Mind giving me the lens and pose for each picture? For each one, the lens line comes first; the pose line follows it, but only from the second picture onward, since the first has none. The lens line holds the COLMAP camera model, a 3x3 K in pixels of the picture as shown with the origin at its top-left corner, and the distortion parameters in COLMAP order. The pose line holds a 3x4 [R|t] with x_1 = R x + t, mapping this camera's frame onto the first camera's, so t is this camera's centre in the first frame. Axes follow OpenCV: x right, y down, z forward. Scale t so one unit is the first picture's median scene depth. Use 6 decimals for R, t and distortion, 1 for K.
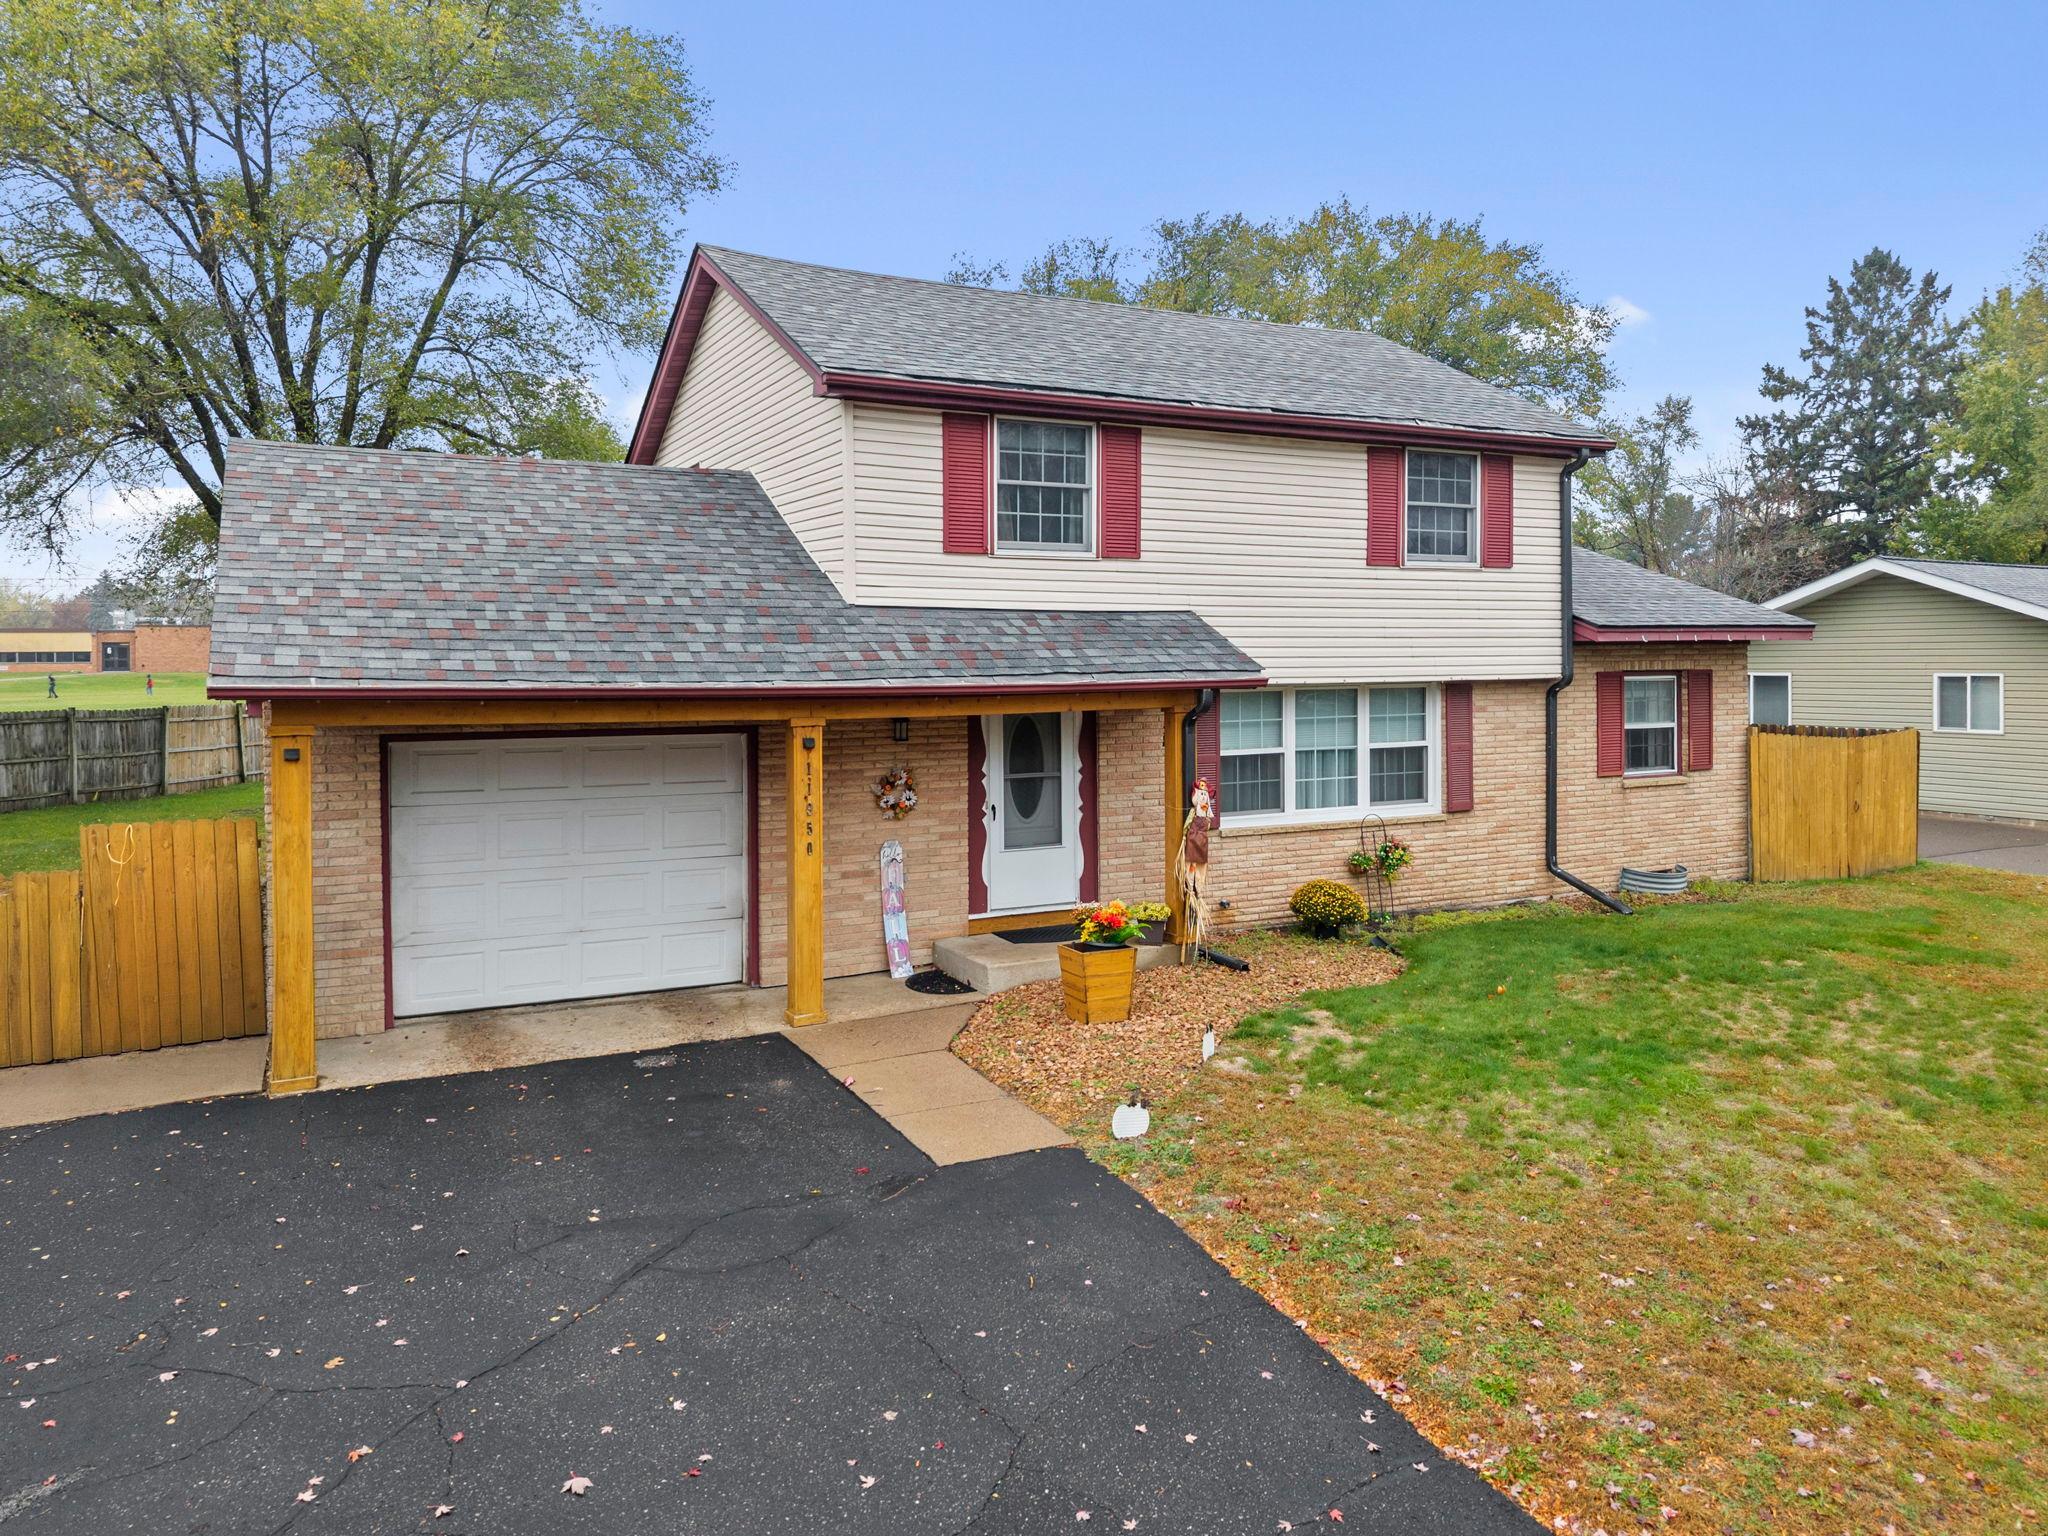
lens RADIAL K [[1380.0, 0, 1024.0], [0, 1380.0, 768.0], [0, 0, 1]] dist [0.032164, -0.033996]
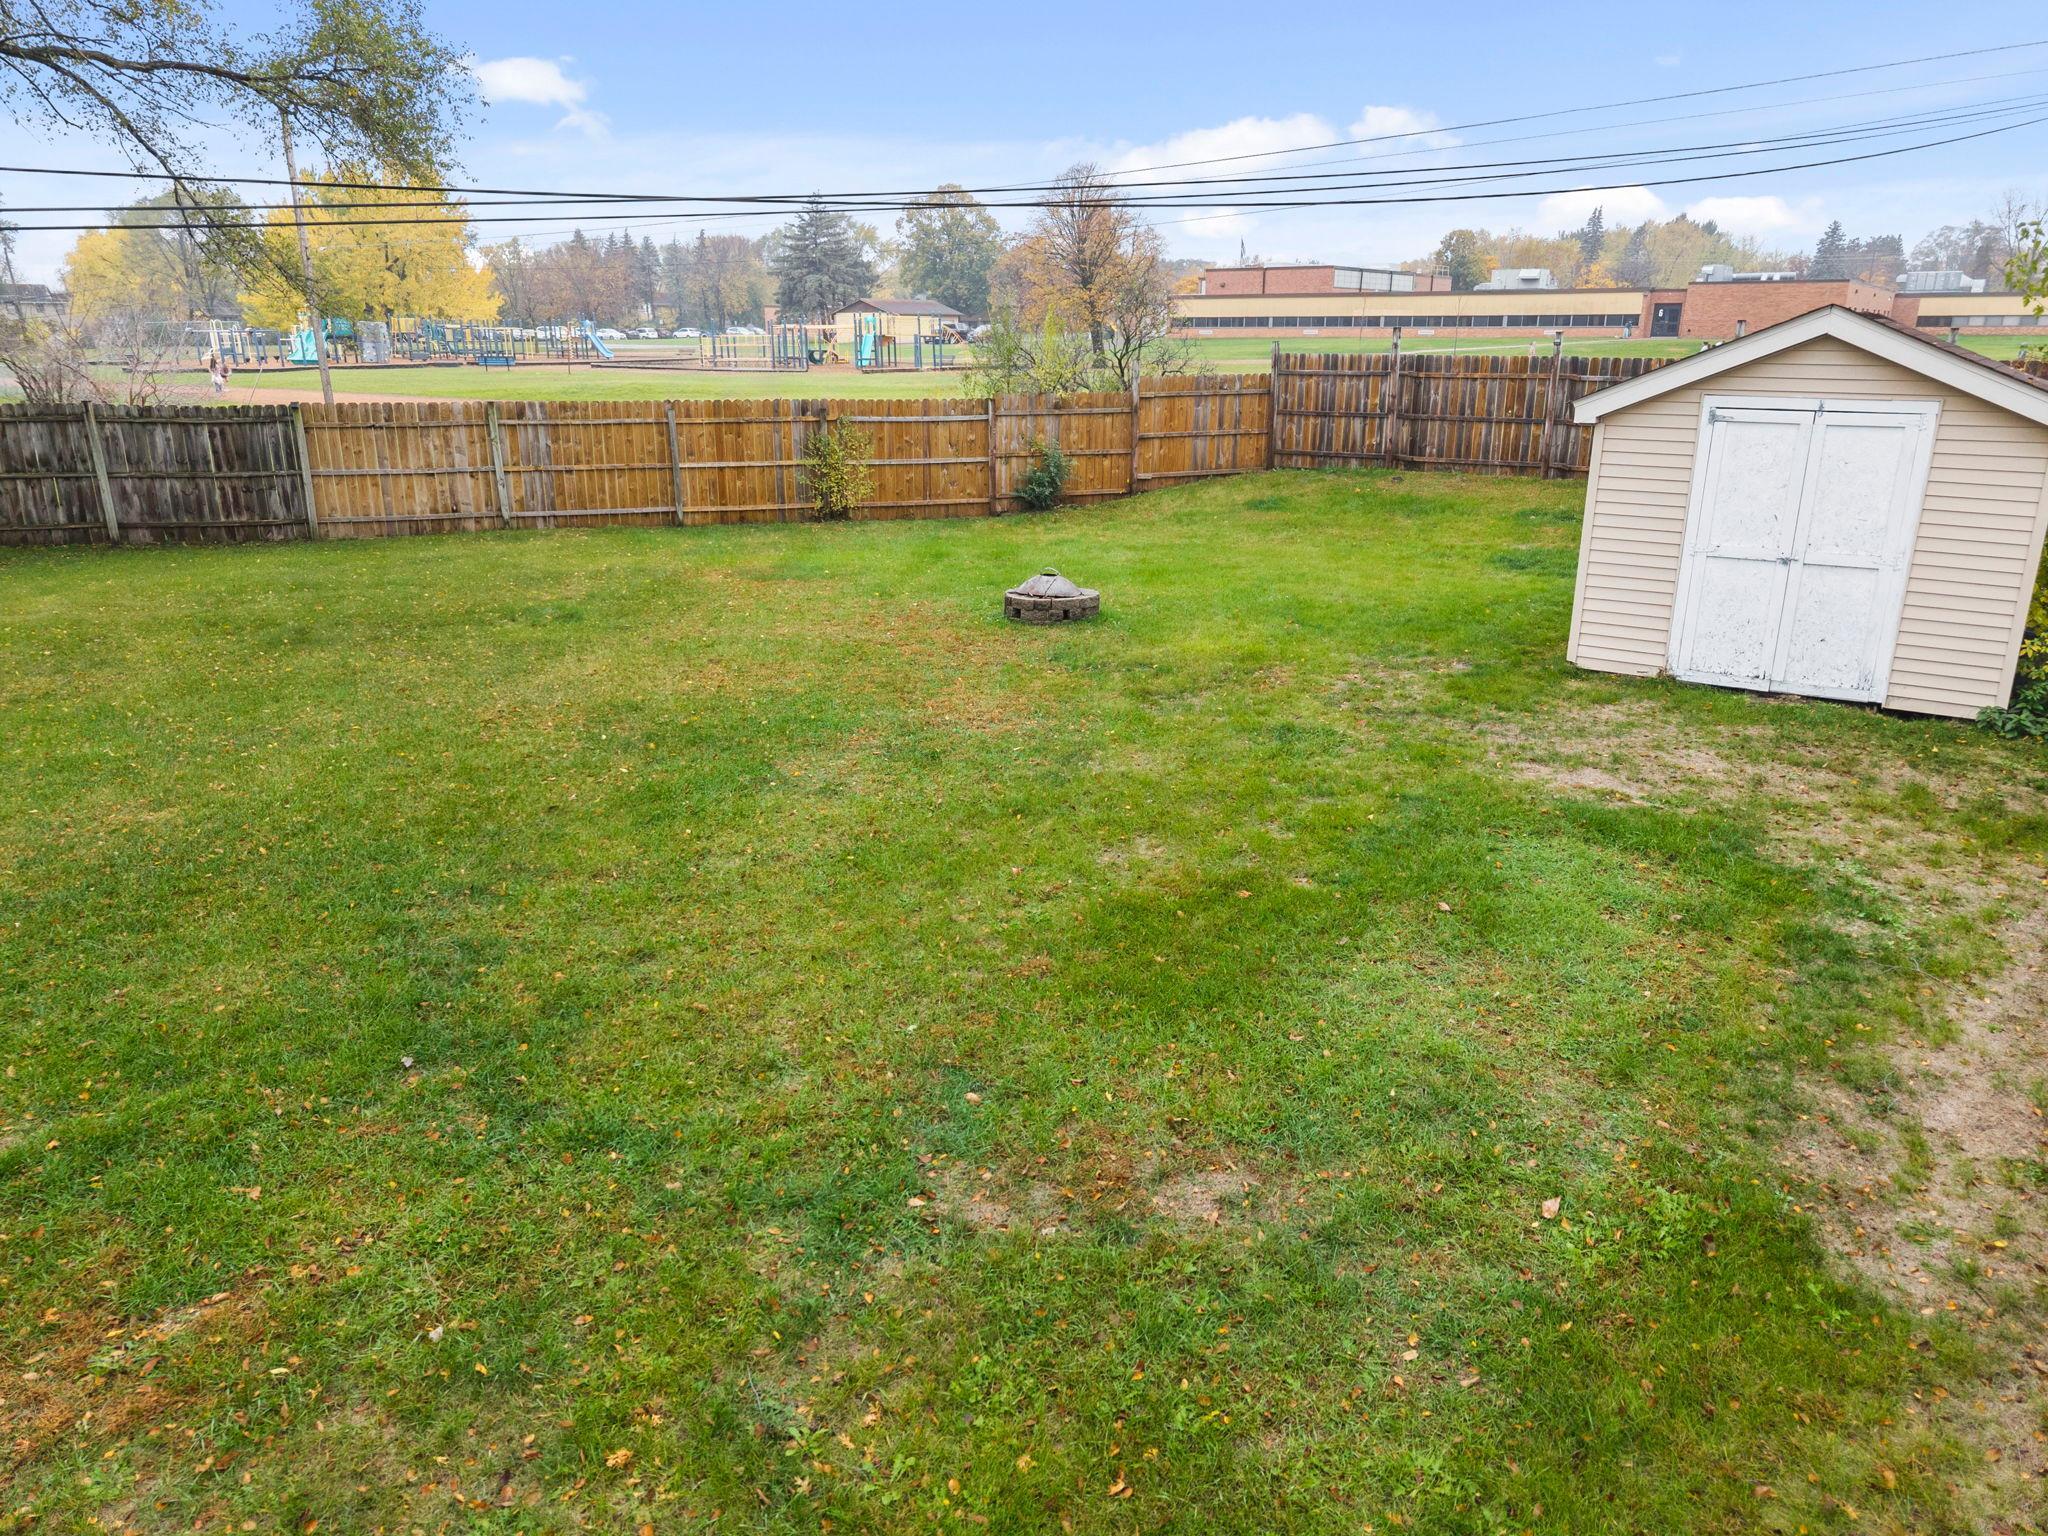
lens RADIAL K [[1380.0, 0, 1024.0], [0, 1380.0, 768.0], [0, 0, 1]] dist [0.032164, -0.033996]
pose [[0.421878, 0.281063, -0.861988, 0.136942], [-0.074974, 0.958295, 0.275771, -0.085783], [0.903548, -0.051715, 0.425355, 1.026020]]
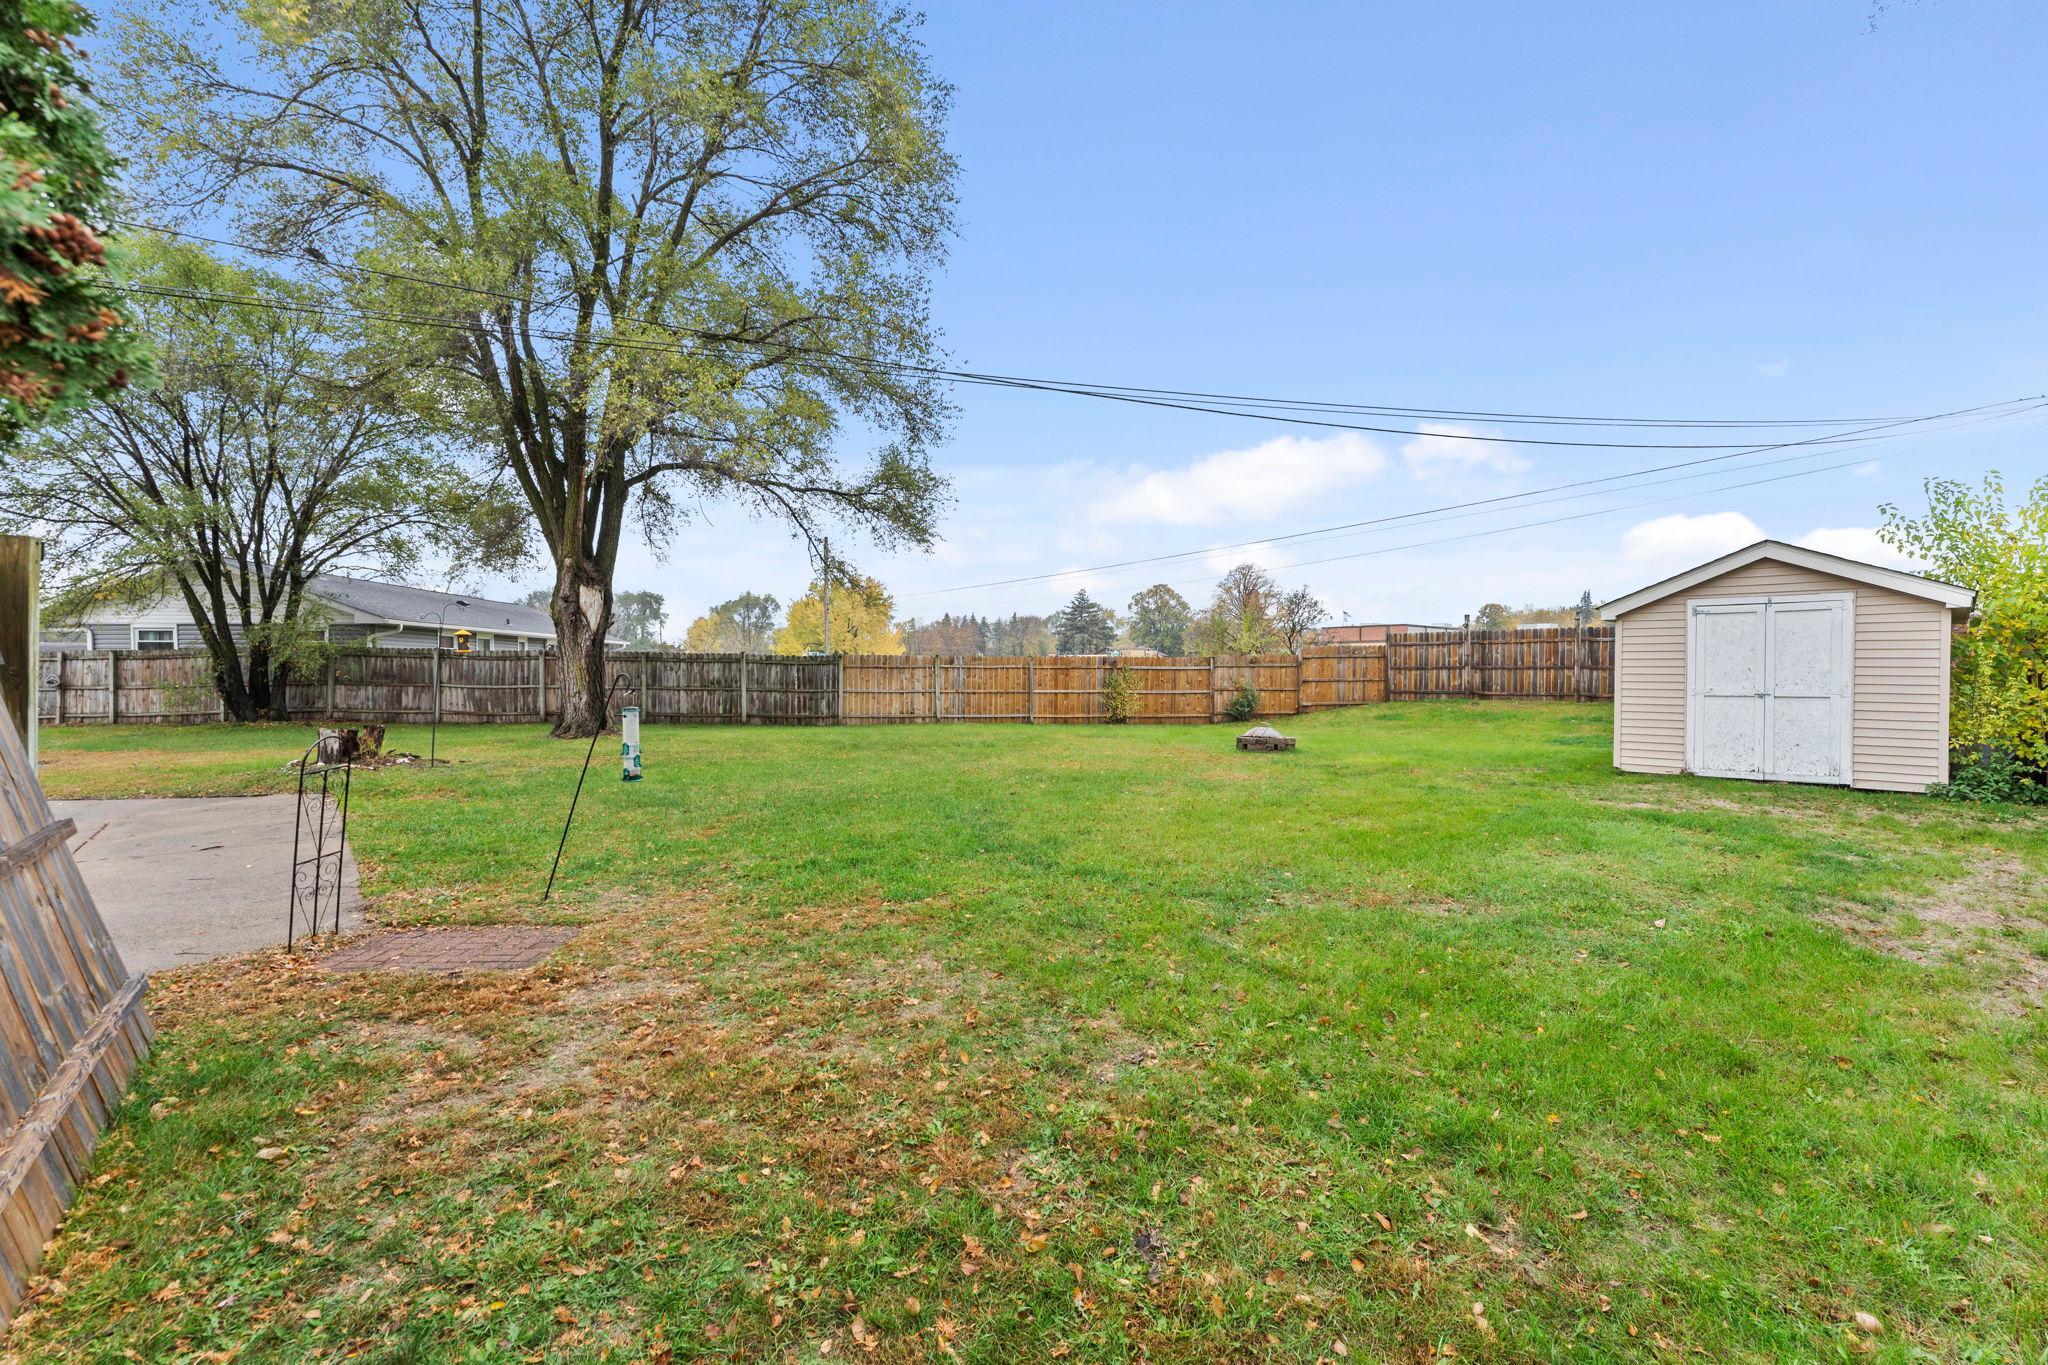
lens RADIAL K [[876.6, 0, 1012.2], [0, 876.6, 693.3], [0, 0, 1]] dist [-0.000325, -0.000609]
pose [[0.221418, 0.030967, -0.974687, 0.178228], [-0.077919, 0.996862, 0.013971, -0.032587], [0.972061, 0.072853, 0.223137, 0.980036]]
